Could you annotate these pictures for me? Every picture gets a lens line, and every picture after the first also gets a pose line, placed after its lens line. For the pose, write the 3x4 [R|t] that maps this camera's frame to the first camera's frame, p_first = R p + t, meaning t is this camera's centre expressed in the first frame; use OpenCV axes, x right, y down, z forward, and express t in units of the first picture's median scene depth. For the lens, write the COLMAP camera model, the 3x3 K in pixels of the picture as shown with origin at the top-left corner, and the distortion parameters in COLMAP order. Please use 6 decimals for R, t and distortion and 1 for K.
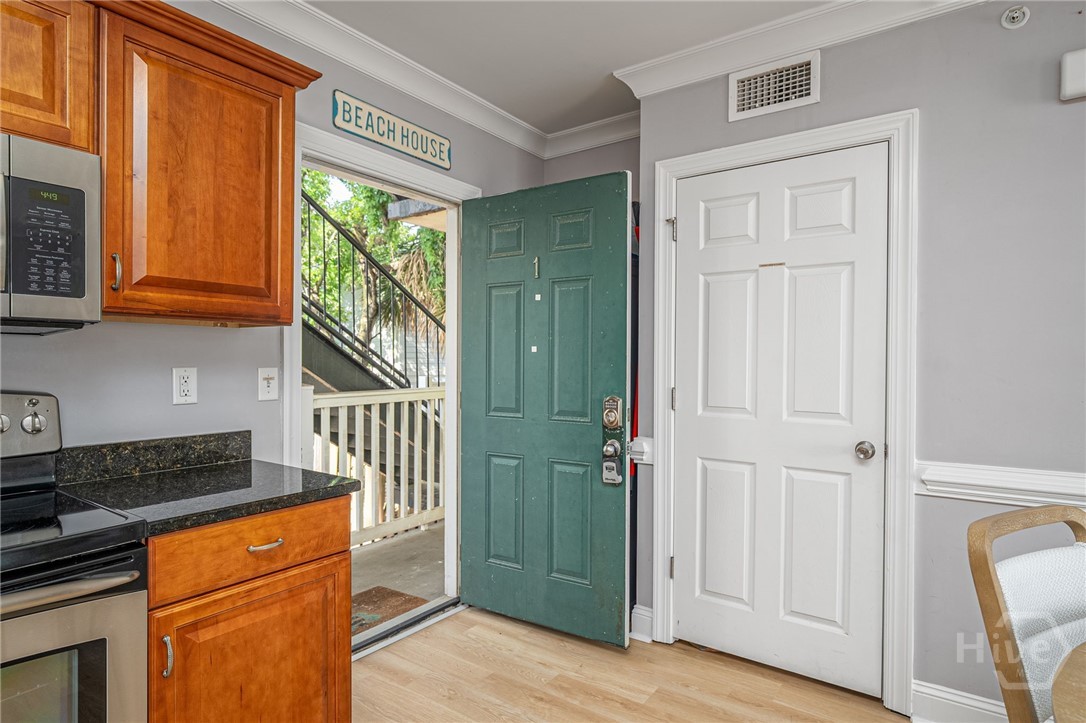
lens RADIAL K [[586.1, 0, 549.2], [0, 586.1, 367.5], [0, 0, 1]] dist [-0.024867, -0.000060]
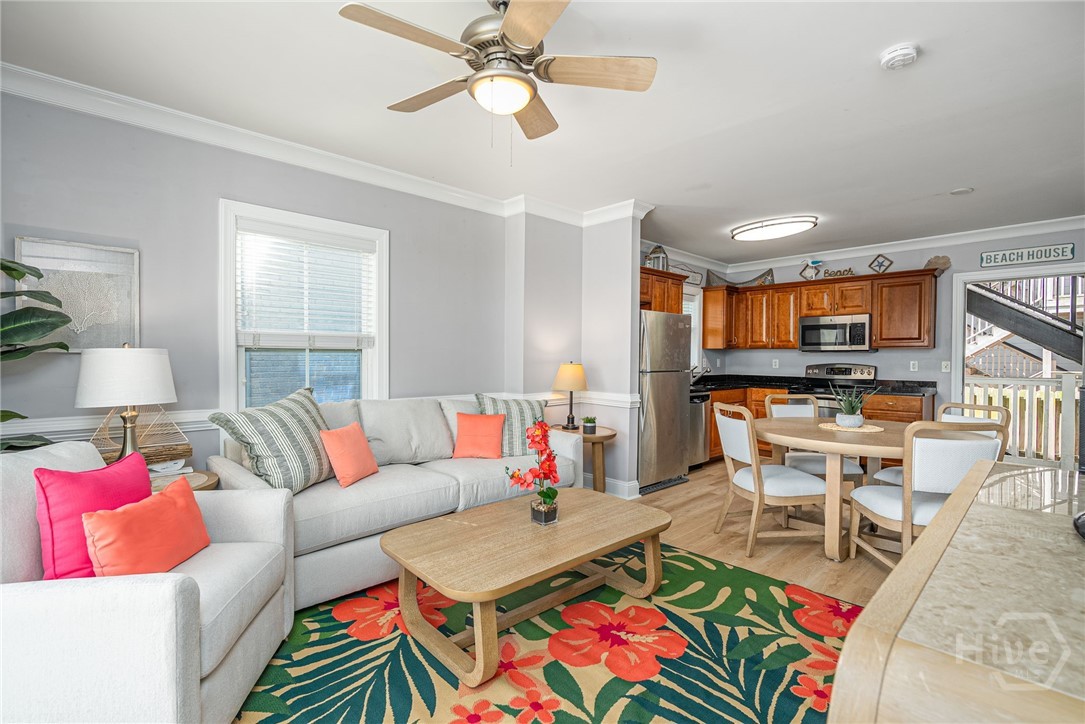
lens RADIAL K [[492.2, 0, 551.9], [0, 492.2, 359.5], [0, 0, 1]] dist [-0.010033, 0.003253]
pose [[-0.198806, 0.003303, -0.980033, 2.884937], [-0.014988, 0.999867, 0.006410, 0.007147], [0.979924, 0.015963, -0.198730, -0.570408]]
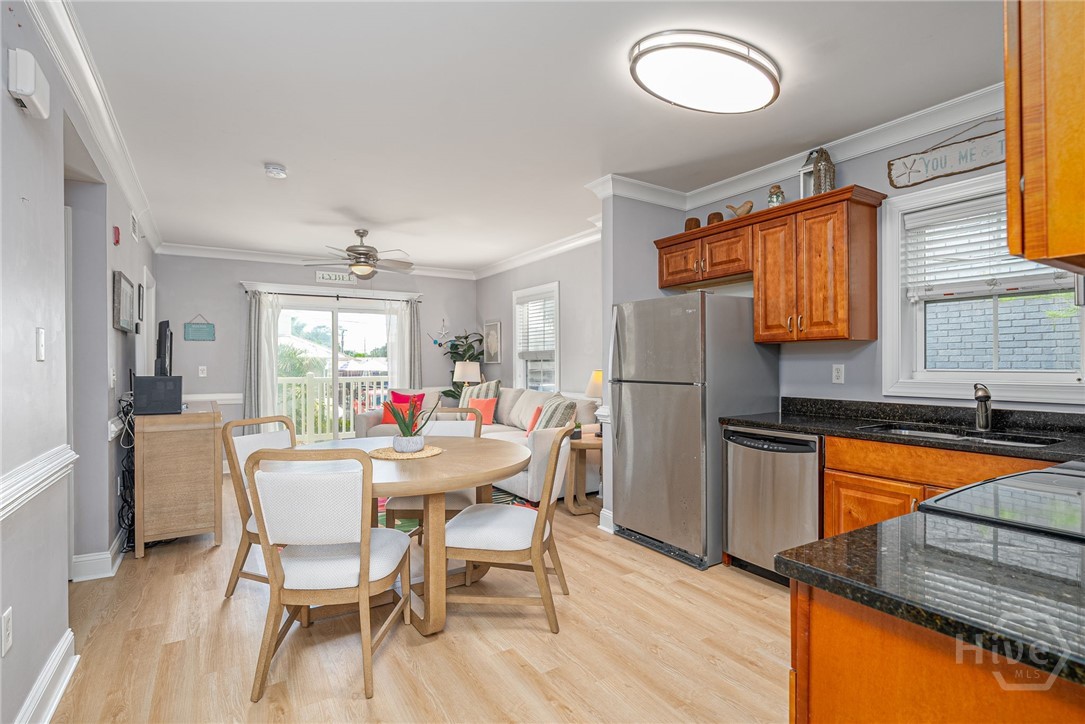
lens RADIAL K [[543.5, 0, 551.6], [0, 543.5, 359.9], [0, 0, 1]] dist [0.000540, -0.000308]
pose [[-0.922022, 0.004037, 0.387116, -0.328507], [0.004417, 0.999990, 0.000093, -0.006959], [-0.387111, 0.001796, -0.922031, 1.576701]]
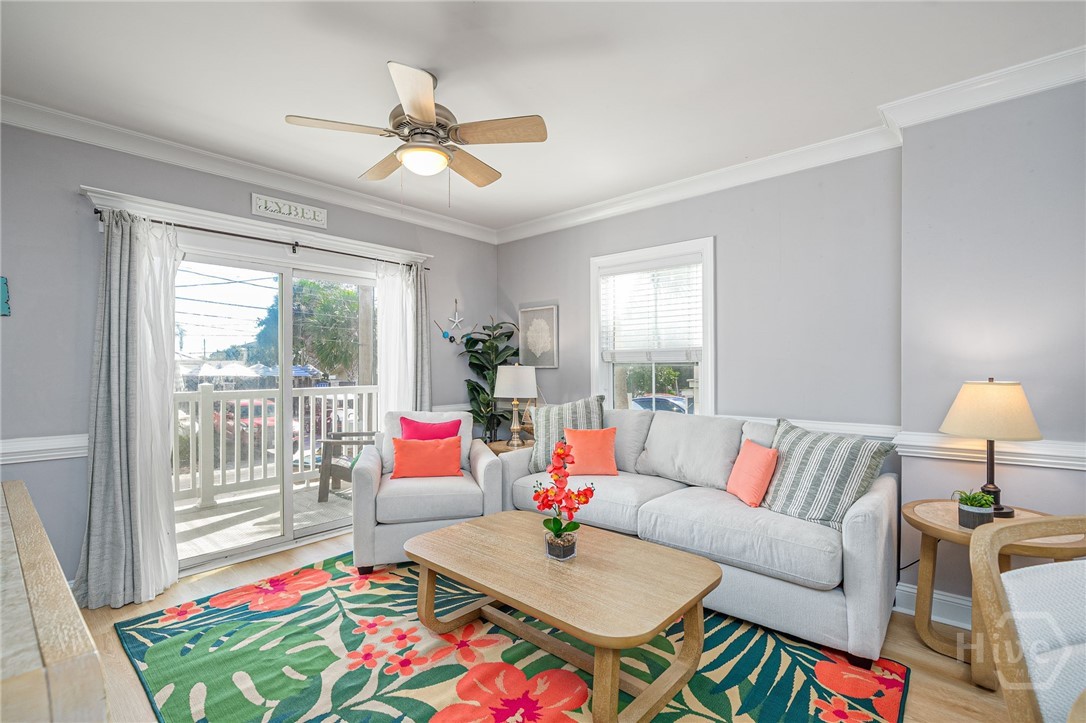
lens RADIAL K [[492.6, 0, 549.5], [0, 492.6, 369.2], [0, 0, 1]] dist [-0.010033, 0.003253]
pose [[-0.994475, 0.001333, 0.104969, 1.432670], [0.002767, 0.999905, 0.013516, -0.010573], [-0.104941, 0.013732, -0.994384, 0.357814]]
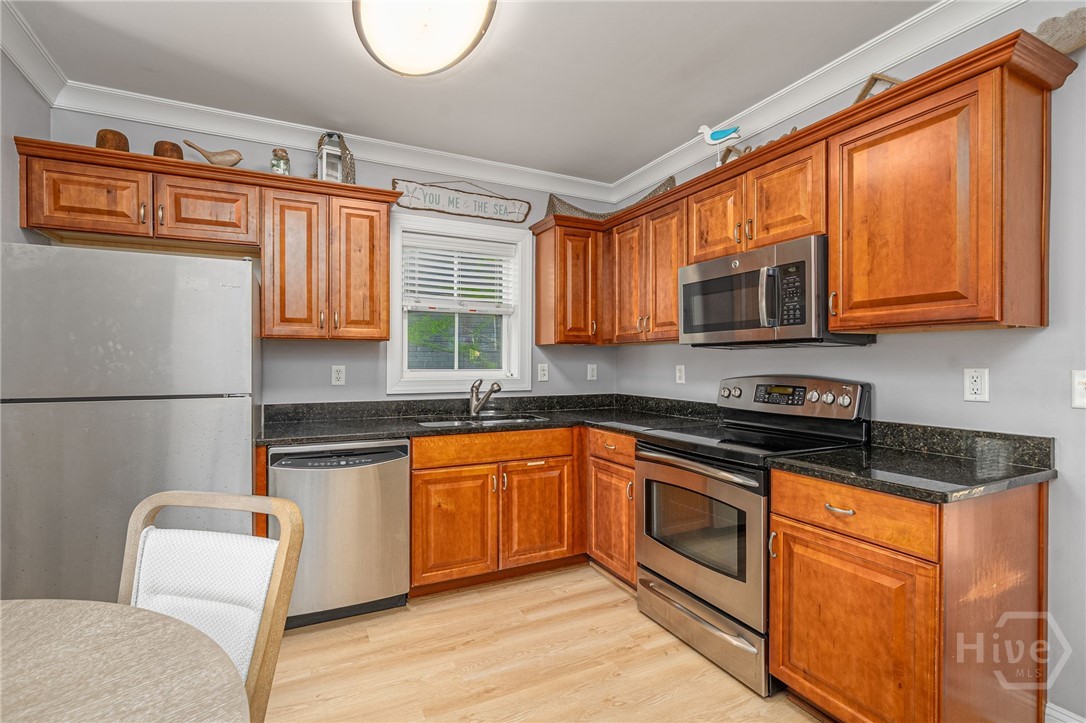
lens RADIAL K [[492.6, 0, 540.4], [0, 492.6, 359.9], [0, 0, 1]] dist [-0.010033, 0.003253]
pose [[-0.482714, -0.003339, -0.875772, 0.639201], [-0.007441, 0.999972, 0.000289, -0.010280], [0.875746, 0.006656, -0.482725, 0.800858]]
